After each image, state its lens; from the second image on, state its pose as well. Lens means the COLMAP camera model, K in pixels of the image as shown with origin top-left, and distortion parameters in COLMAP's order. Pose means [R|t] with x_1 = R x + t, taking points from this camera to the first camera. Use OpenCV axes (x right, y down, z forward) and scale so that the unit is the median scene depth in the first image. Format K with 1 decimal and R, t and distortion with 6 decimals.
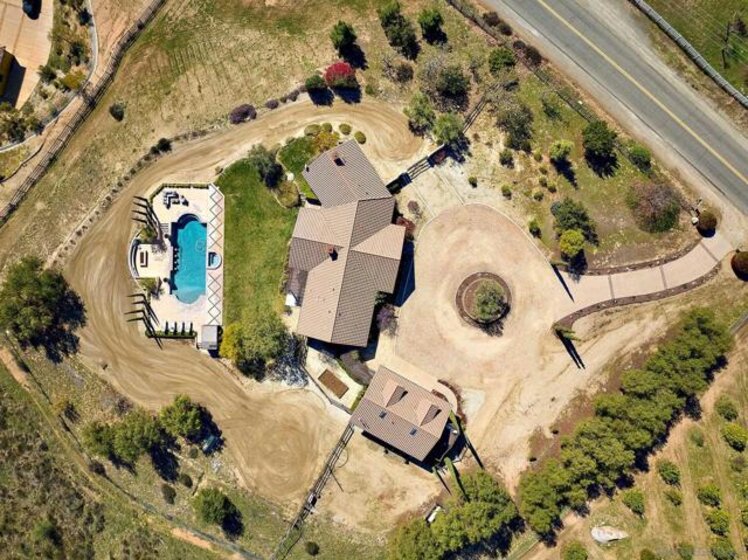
lens RADIAL K [[529.1, 0, 372.8], [0, 529.1, 269.3], [0, 0, 1]] dist [-0.054213, 0.025060]
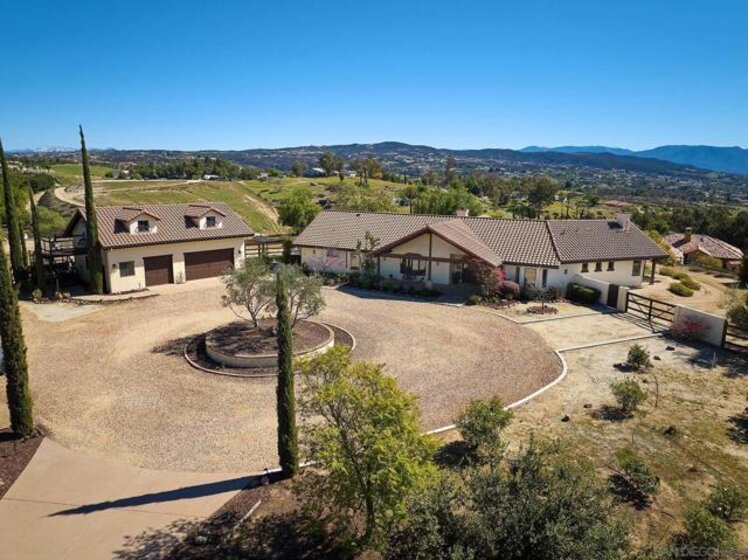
lens RADIAL K [[529.1, 0, 372.8], [0, 529.1, 269.3], [0, 0, 1]] dist [-0.054213, 0.025060]
pose [[-0.259212, 0.166518, -0.951357, 0.513371], [-0.965570, -0.067116, 0.251337, -0.088502], [-0.021999, 0.983751, 0.178183, 0.886679]]
